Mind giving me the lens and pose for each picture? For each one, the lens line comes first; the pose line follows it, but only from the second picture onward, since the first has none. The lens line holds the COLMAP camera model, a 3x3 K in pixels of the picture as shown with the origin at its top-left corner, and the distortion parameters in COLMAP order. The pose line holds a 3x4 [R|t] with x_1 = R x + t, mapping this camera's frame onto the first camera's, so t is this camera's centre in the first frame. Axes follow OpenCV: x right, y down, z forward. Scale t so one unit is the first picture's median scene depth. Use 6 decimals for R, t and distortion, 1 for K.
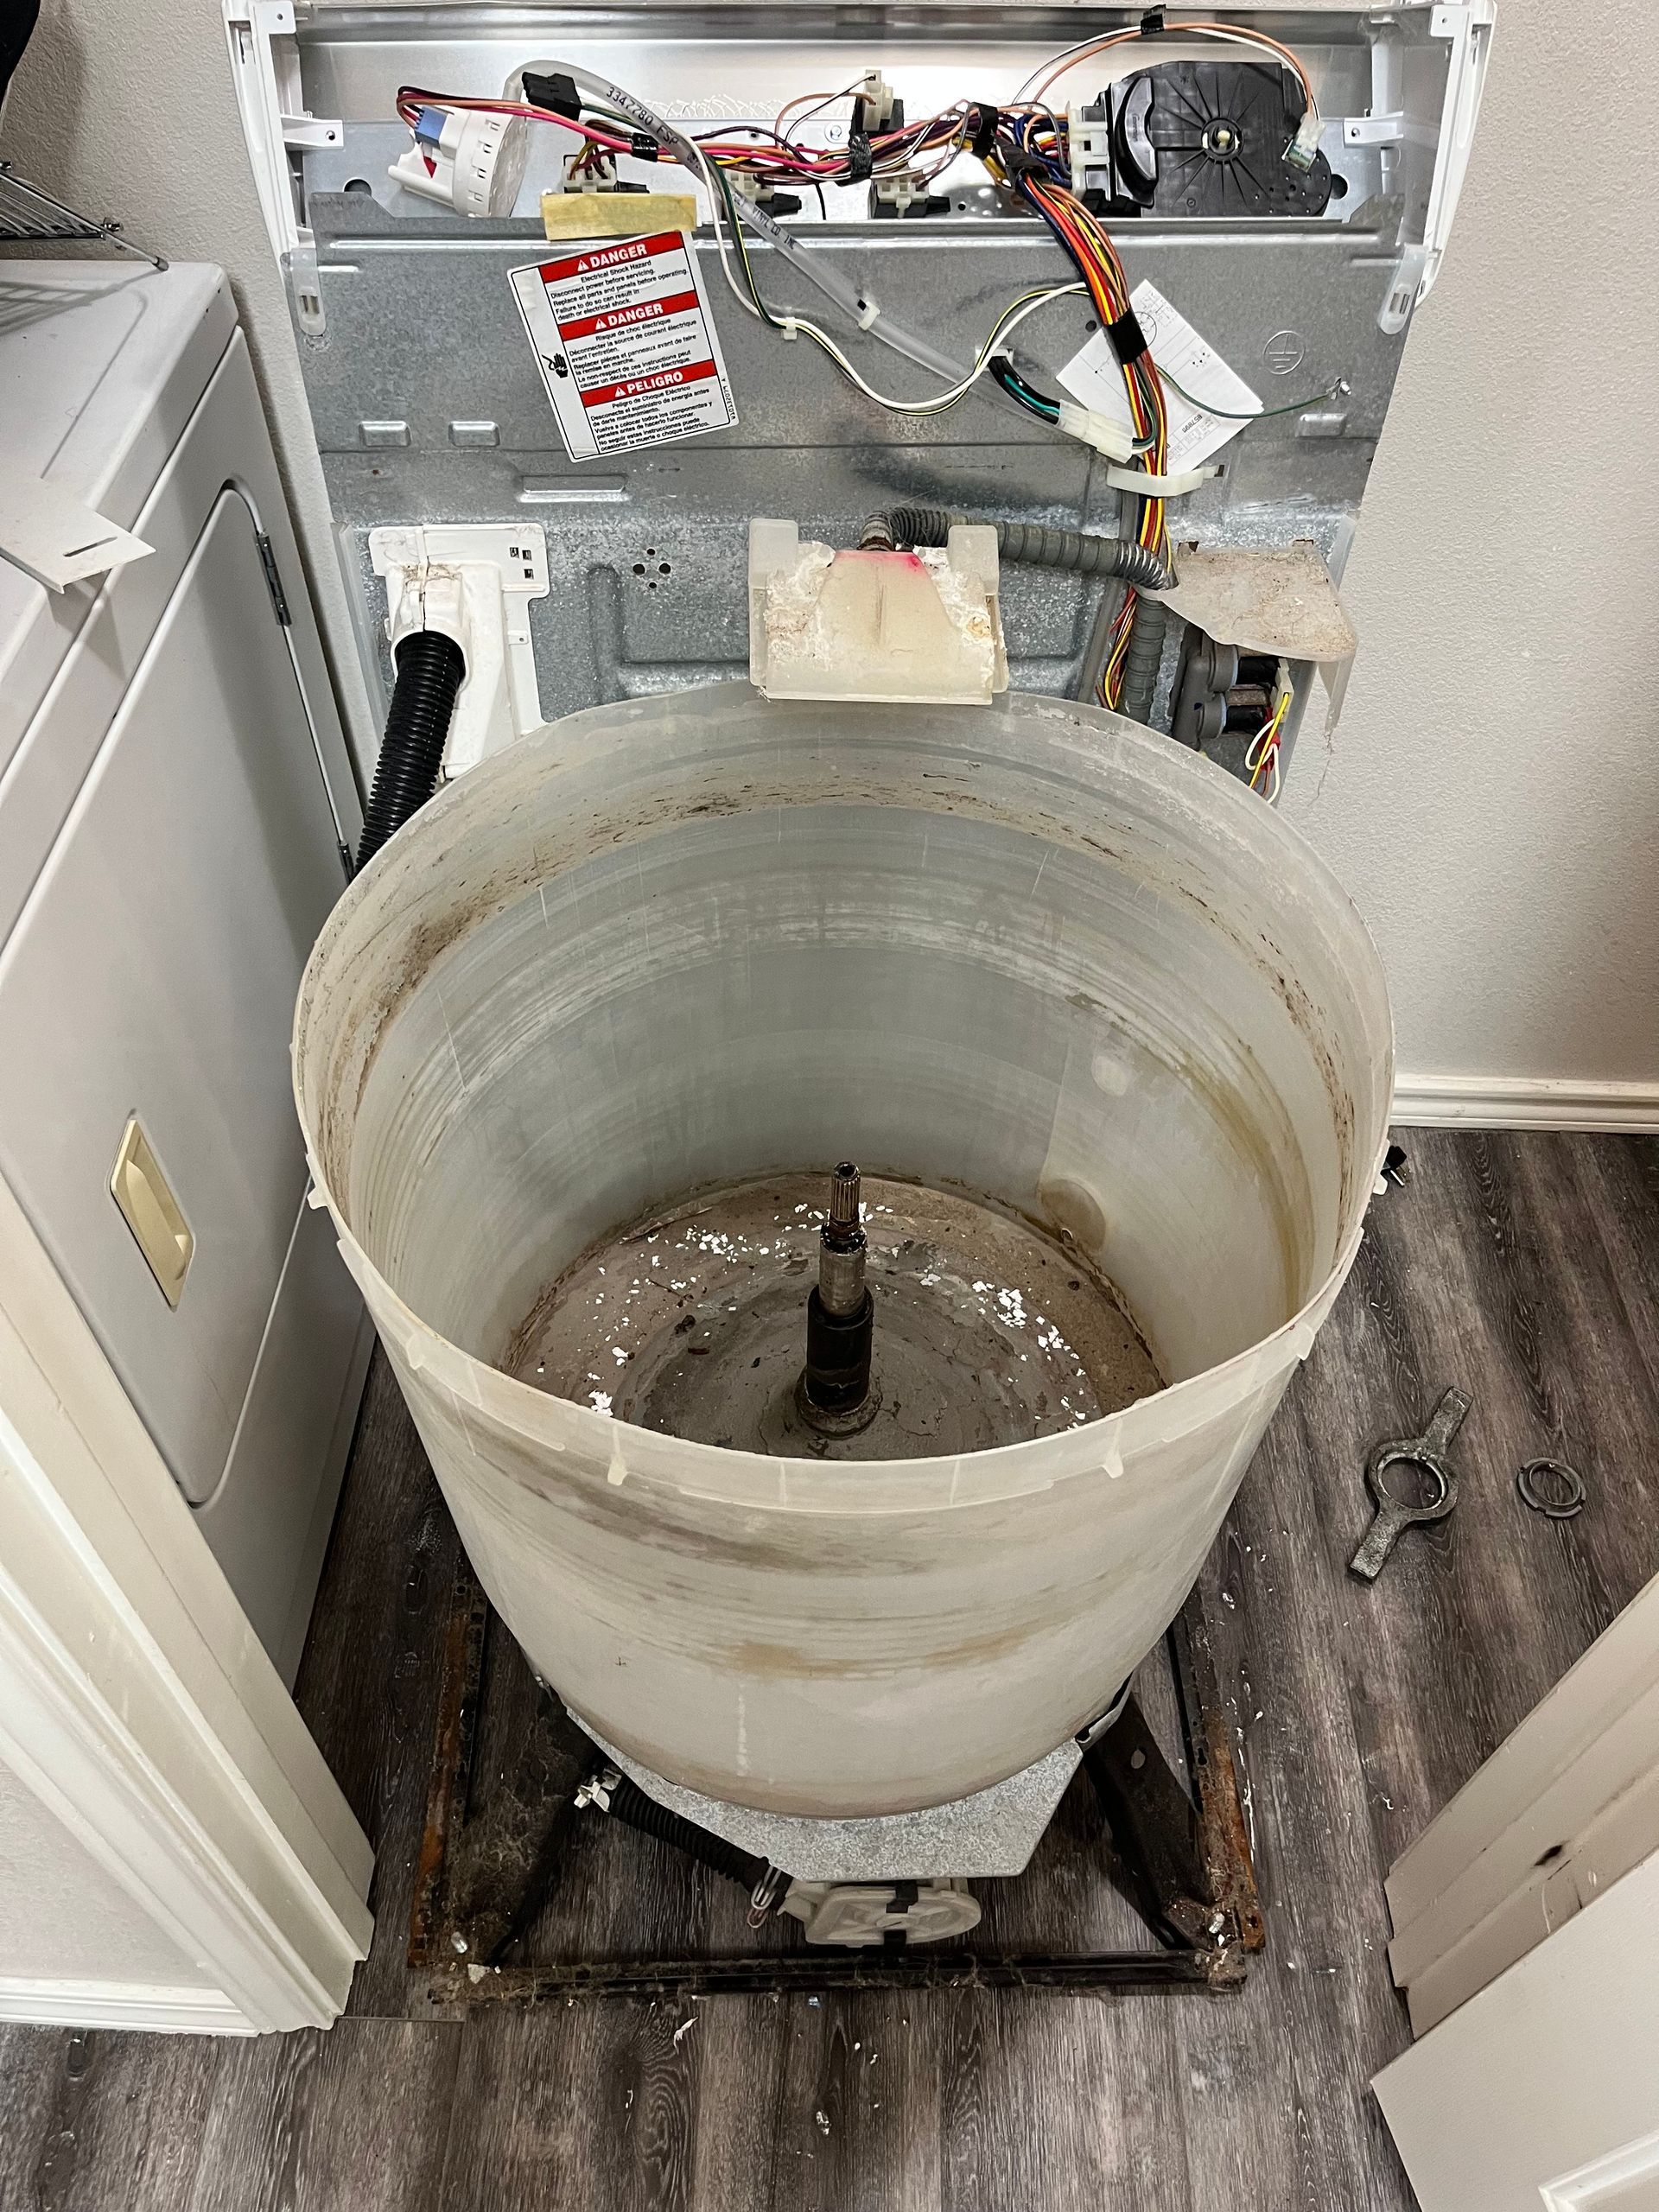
lens RADIAL K [[1698.8, 0, 820.3], [0, 1698.8, 1148.7], [0, 0, 1]] dist [0.040817, -0.043344]
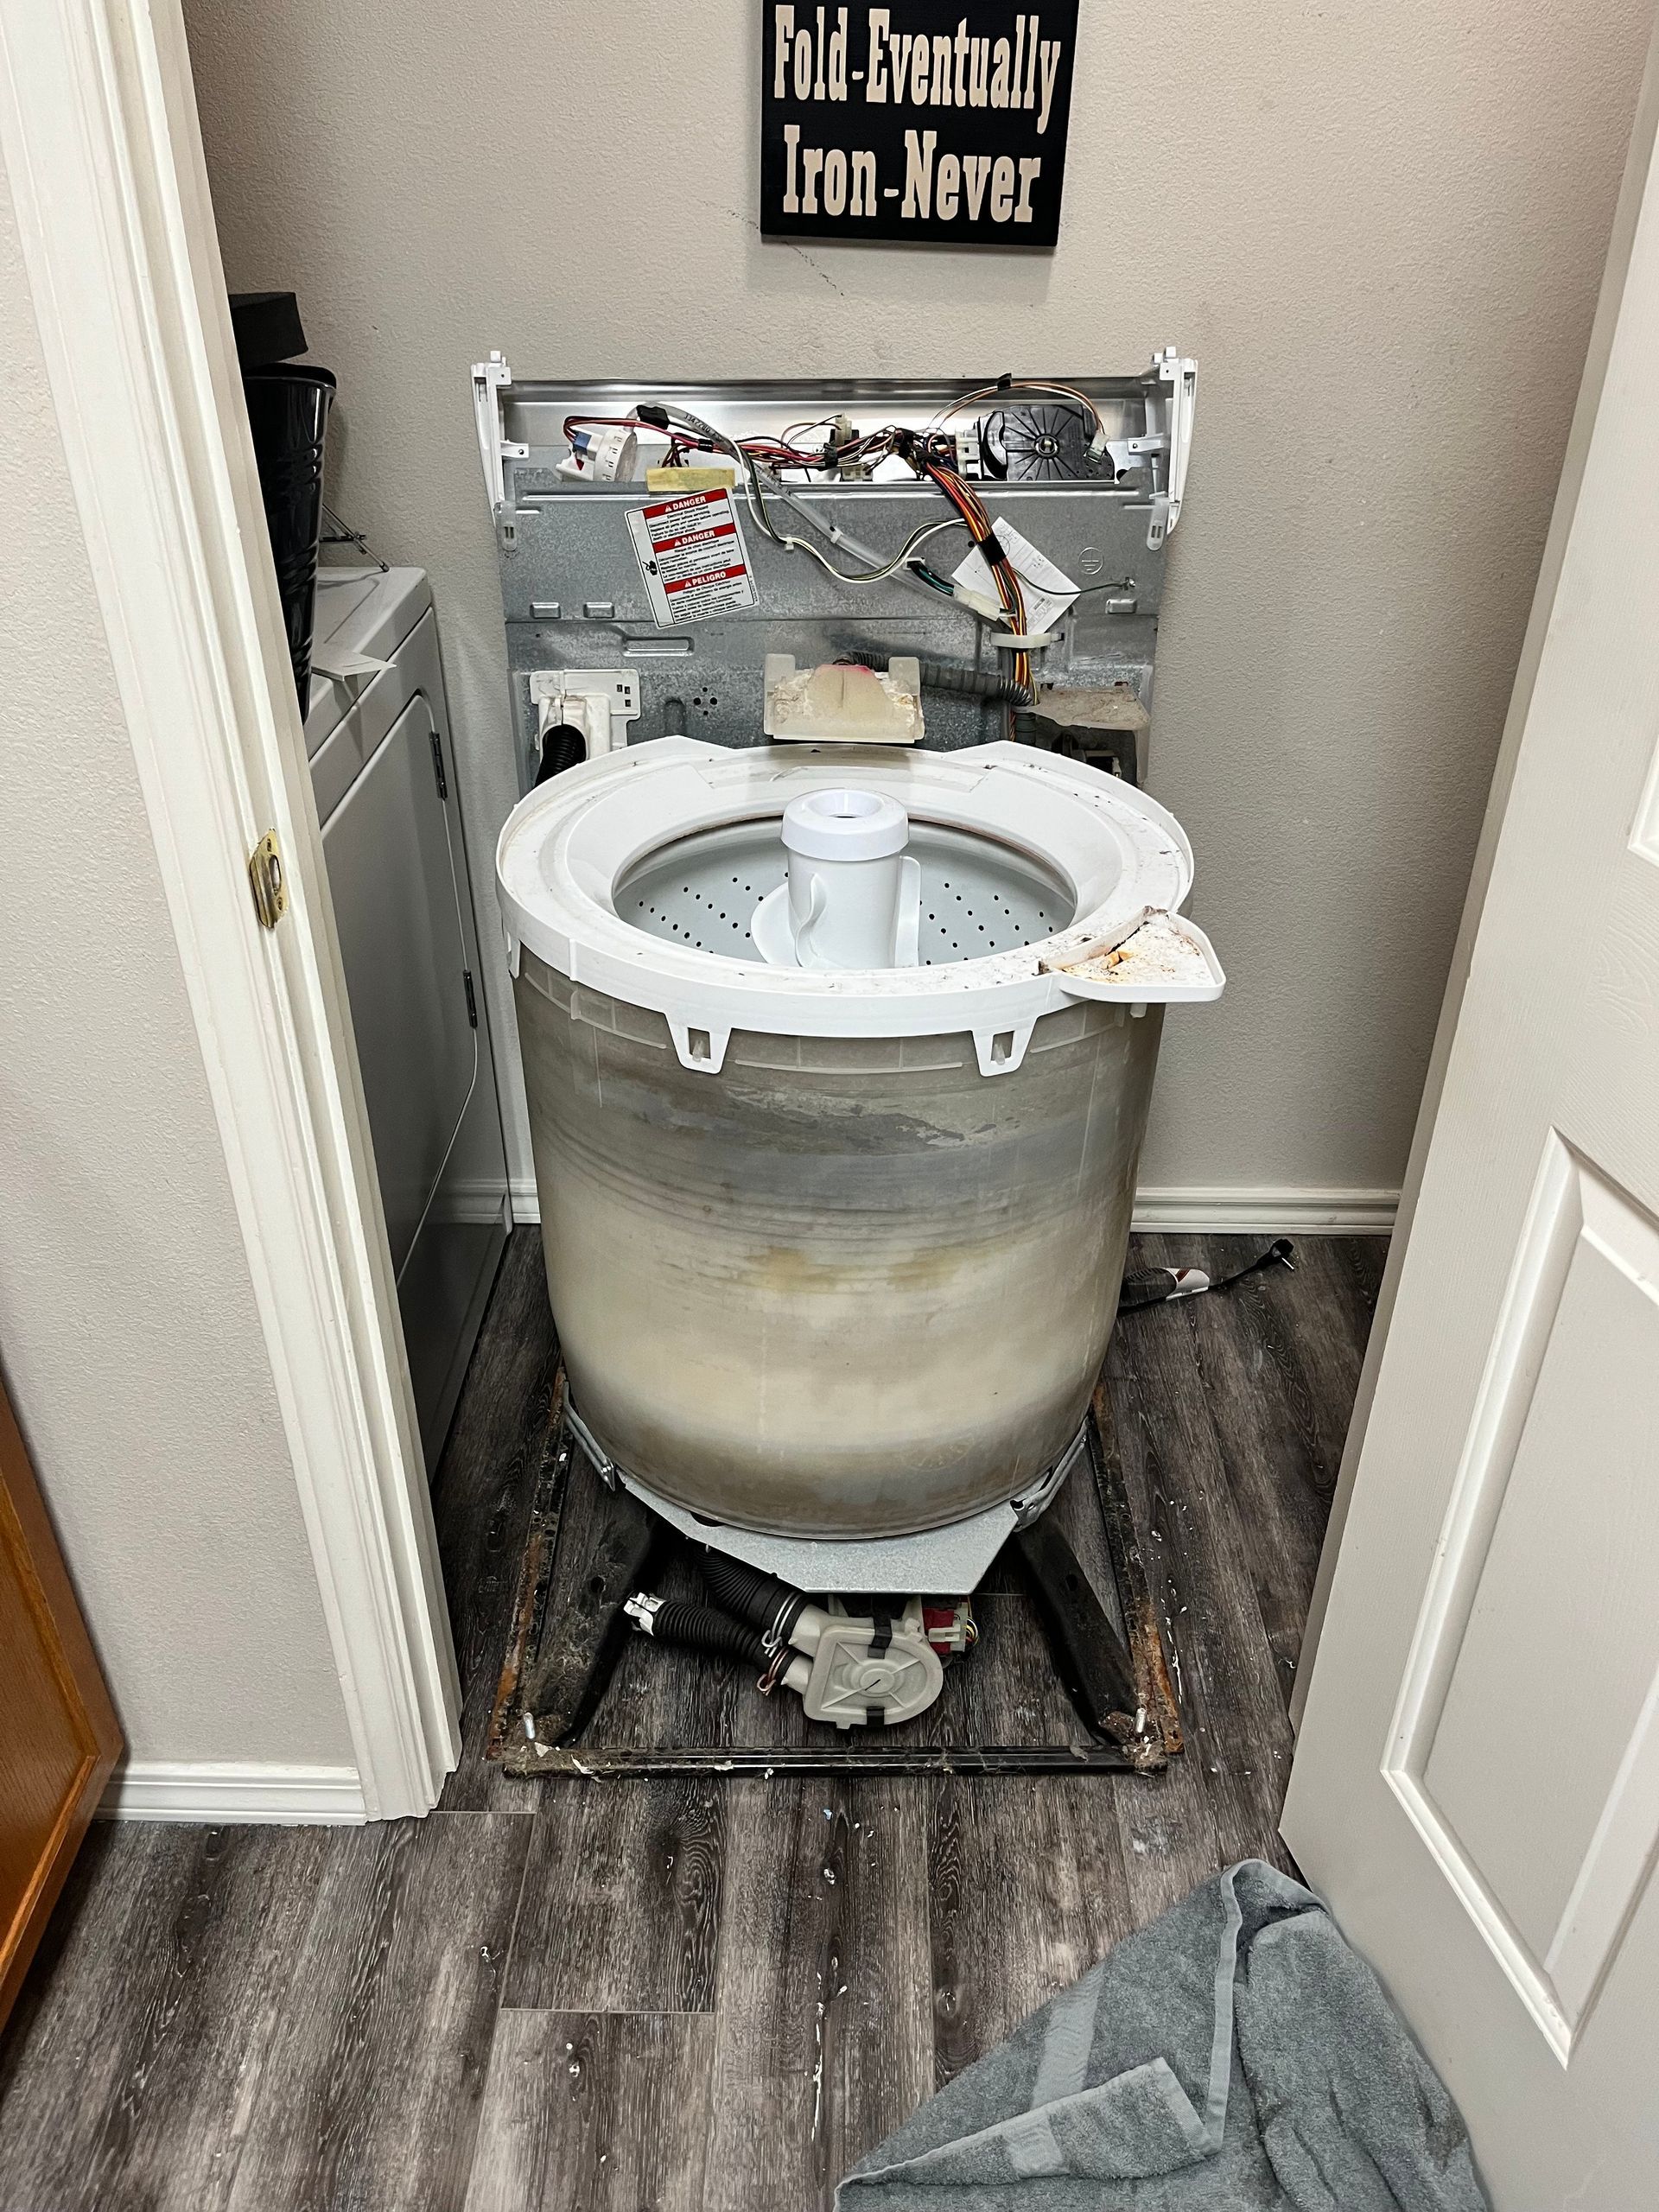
lens RADIAL K [[1698.8, 0, 835.3], [0, 1698.8, 1111.9], [0, 0, 1]] dist [0.040817, -0.043344]
pose [[0.999866, -0.014127, 0.008290, 0.002829], [0.015977, 0.952693, -0.303513, 0.418511], [-0.003610, 0.303605, 0.952791, -0.315952]]
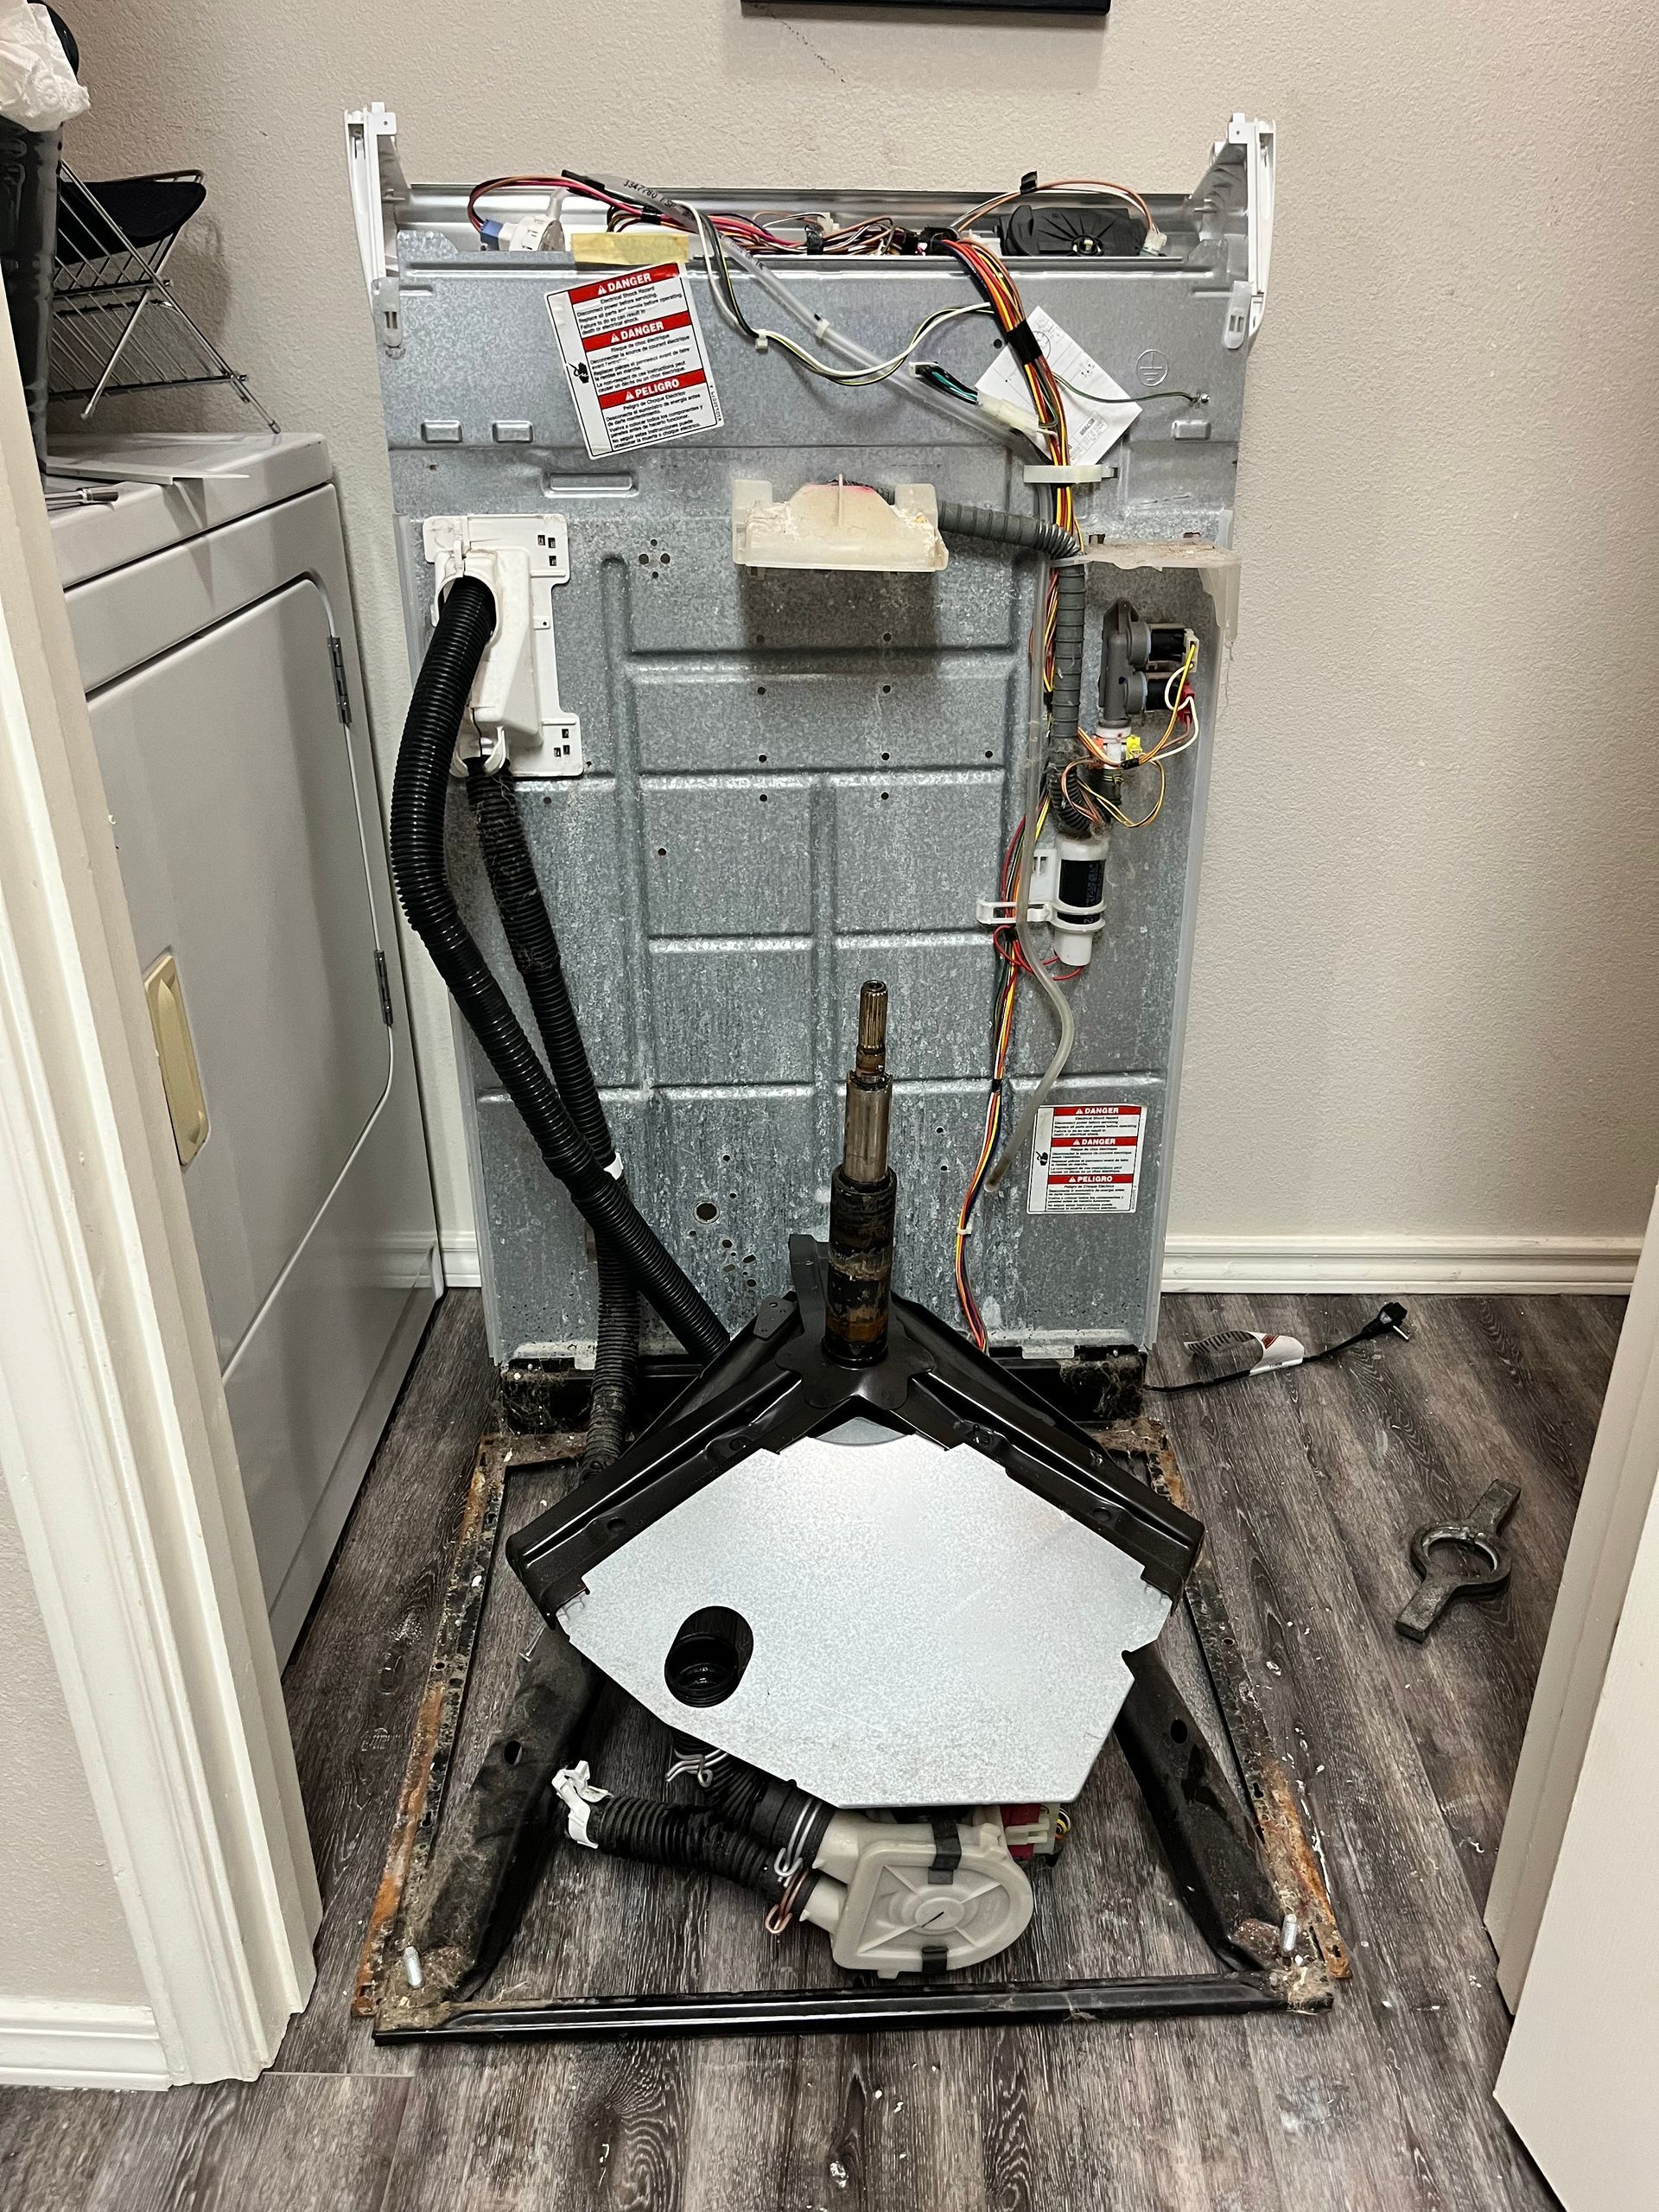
lens RADIAL K [[1698.8, 0, 820.3], [0, 1698.8, 1101.9], [0, 0, 1]] dist [0.040817, -0.043344]
pose [[0.999520, -0.029757, -0.008638, 0.015319], [0.023857, 0.916959, -0.398267, 0.422096], [0.019772, 0.397870, 0.917229, 0.038103]]
